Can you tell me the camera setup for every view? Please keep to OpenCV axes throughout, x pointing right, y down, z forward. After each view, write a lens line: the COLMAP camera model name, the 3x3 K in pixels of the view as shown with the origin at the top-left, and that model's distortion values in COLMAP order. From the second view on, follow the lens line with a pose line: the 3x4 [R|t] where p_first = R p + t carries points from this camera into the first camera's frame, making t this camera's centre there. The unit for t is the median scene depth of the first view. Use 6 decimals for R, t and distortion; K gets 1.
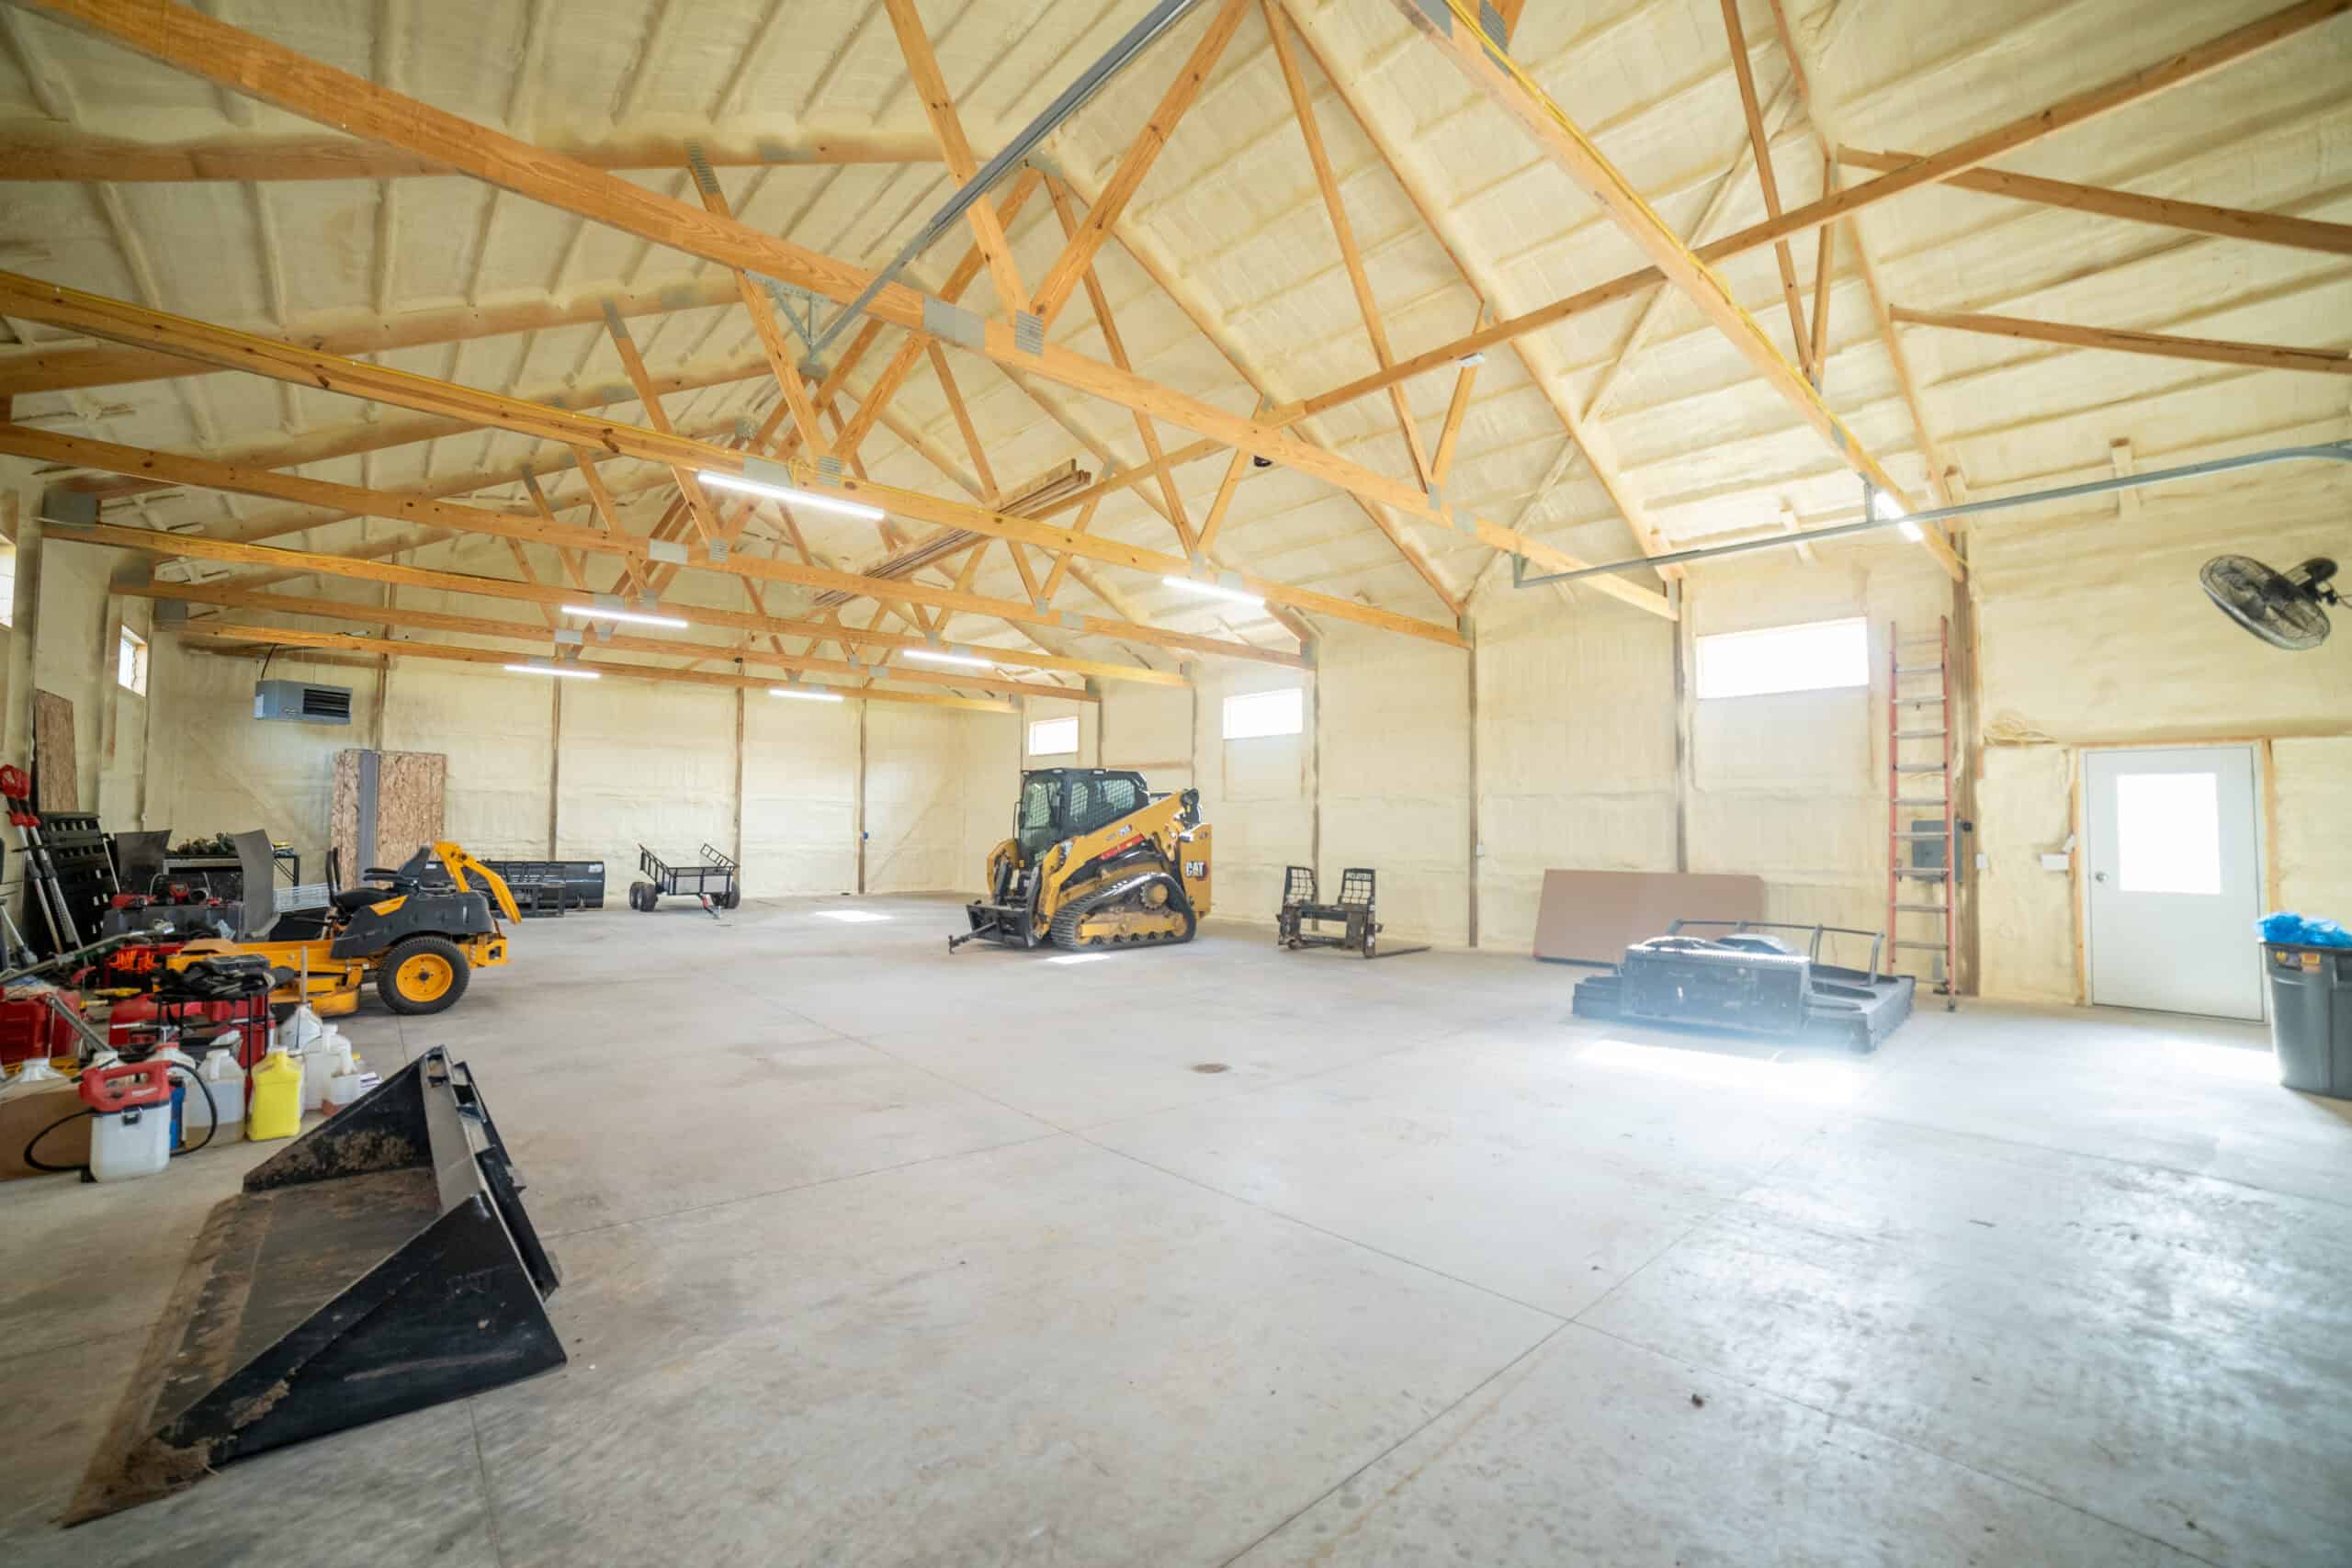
lens RADIAL K [[1000.0, 0, 1164.1], [0, 1000.0, 776.3], [0, 0, 1]] dist [-0.103831, 0.041945]
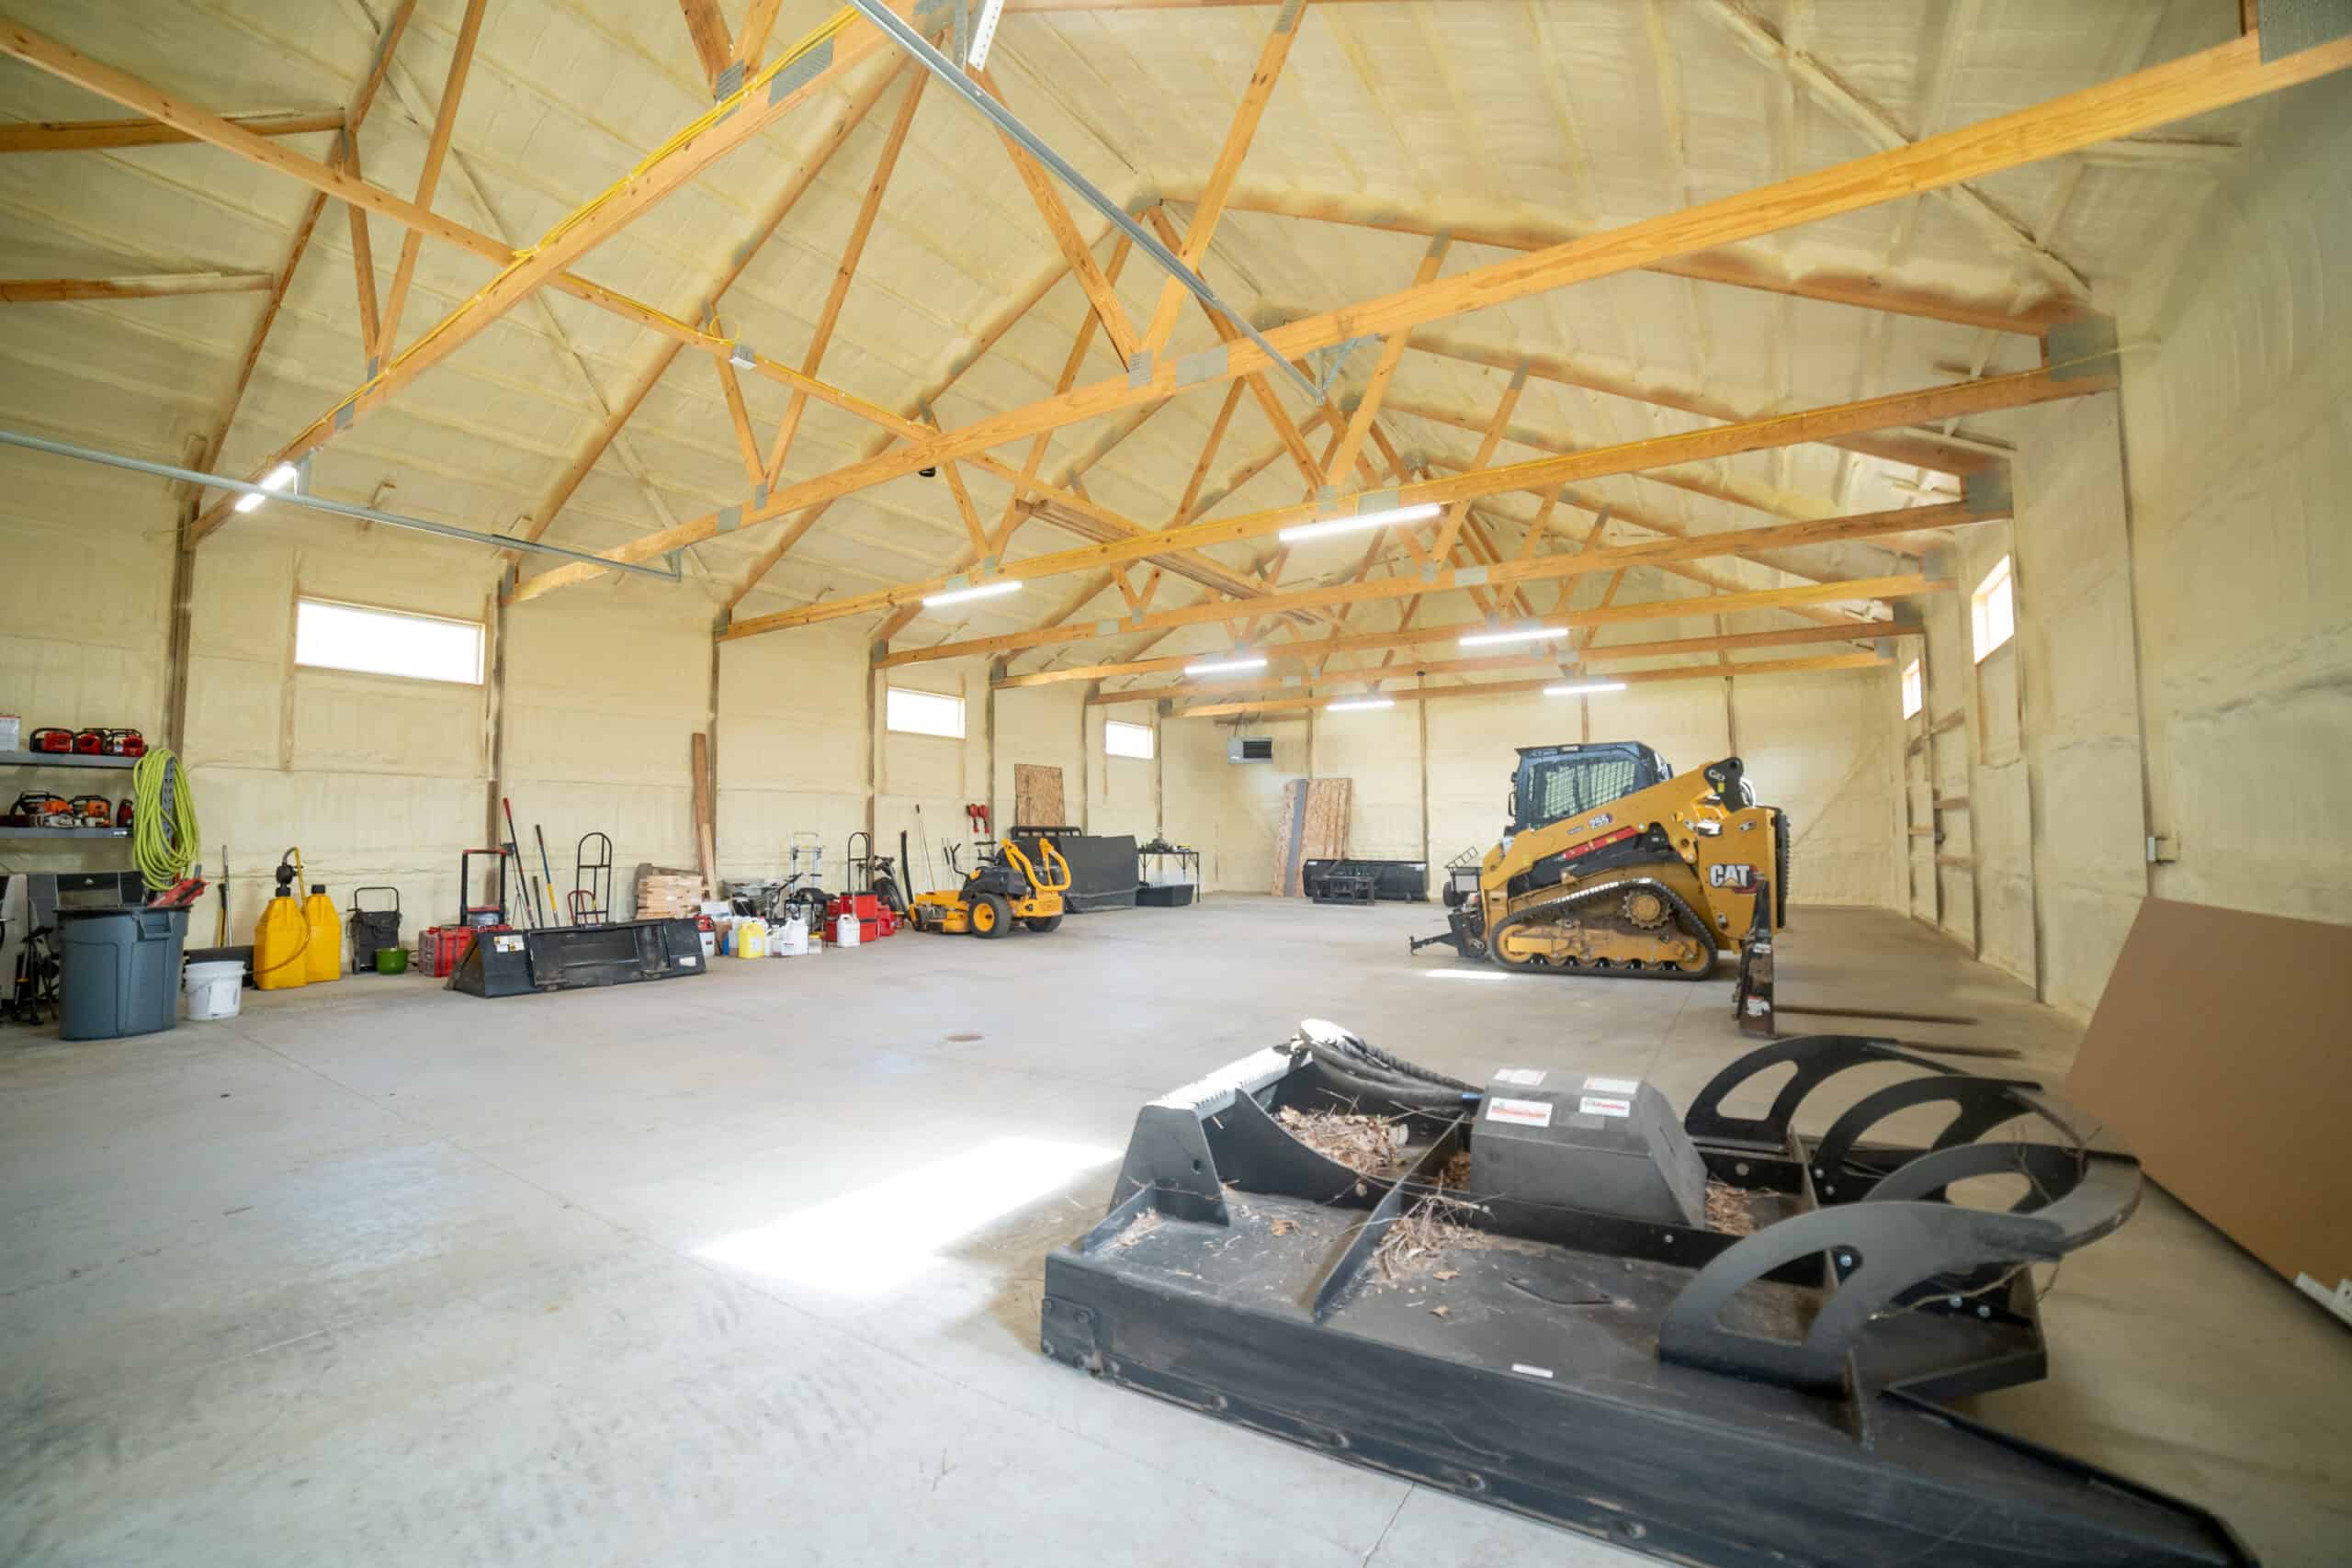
lens RADIAL K [[1000.0, 0, 1164.1], [0, 1000.0, 776.3], [0, 0, 1]] dist [-0.103831, 0.041945]
pose [[0.253622, -0.067673, -0.964933, 0.584559], [0.055403, 0.996928, -0.055355, 0.042078], [0.965716, -0.039421, 0.256592, 0.477914]]
